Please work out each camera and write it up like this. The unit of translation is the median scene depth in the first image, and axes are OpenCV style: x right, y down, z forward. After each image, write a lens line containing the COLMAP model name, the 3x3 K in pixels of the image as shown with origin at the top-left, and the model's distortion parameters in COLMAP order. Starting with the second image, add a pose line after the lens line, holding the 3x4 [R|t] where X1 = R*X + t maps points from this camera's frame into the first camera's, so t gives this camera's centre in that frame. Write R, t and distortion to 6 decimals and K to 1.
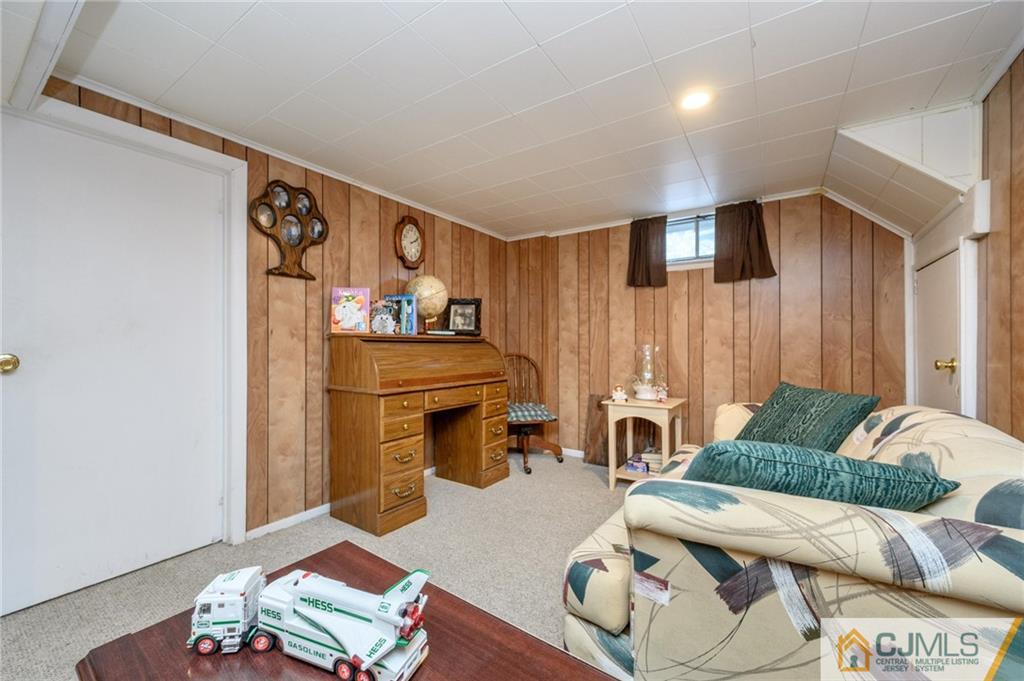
lens RADIAL K [[404.2, 0, 511.5], [0, 404.2, 339.6], [0, 0, 1]] dist [0.001347, -0.000964]
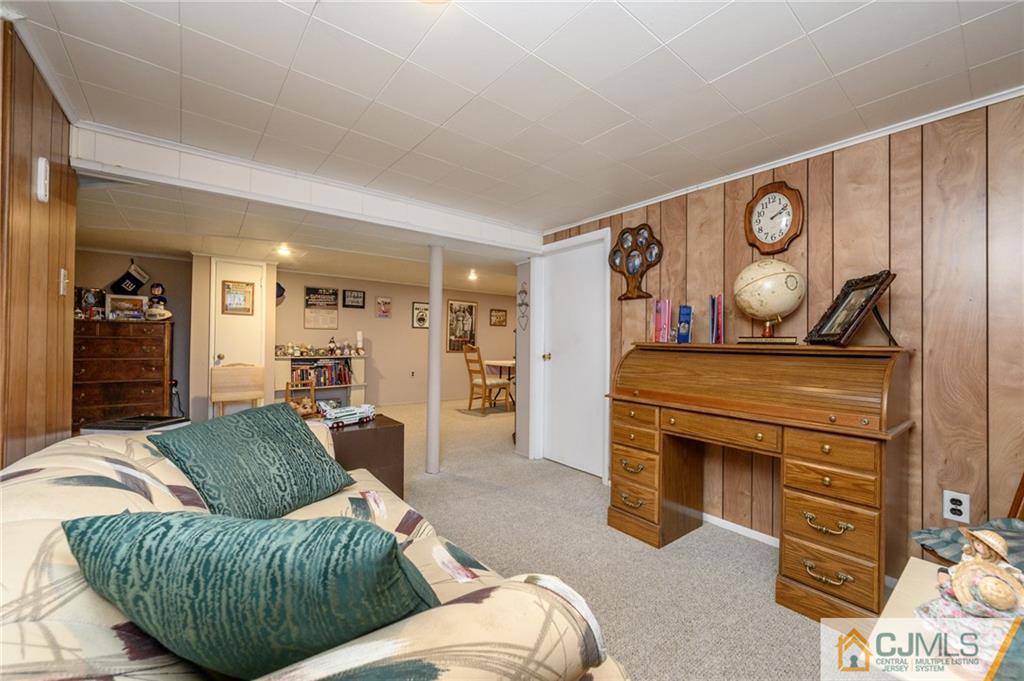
lens RADIAL K [[404.2, 0, 512.6], [0, 404.2, 340.1], [0, 0, 1]] dist [0.001347, -0.000964]
pose [[-0.297509, -0.014239, -0.954613, 0.611791], [-0.008839, 0.999887, -0.012160, -0.005322], [0.954678, 0.004820, -0.297601, 0.797400]]
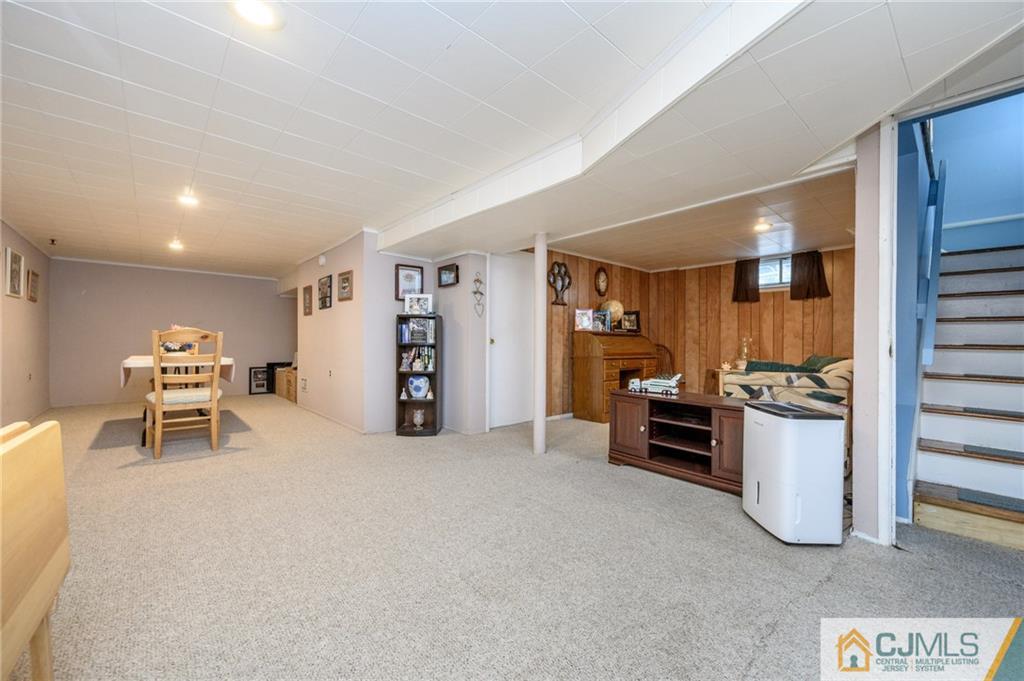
lens RADIAL K [[404.2, 0, 512.9], [0, 404.2, 340.3], [0, 0, 1]] dist [0.001347, -0.000964]
pose [[0.971003, 0.003934, -0.239033, -0.210669], [-0.002888, 0.999985, 0.004724, 0.020435], [0.239048, -0.003897, 0.971000, -0.916449]]
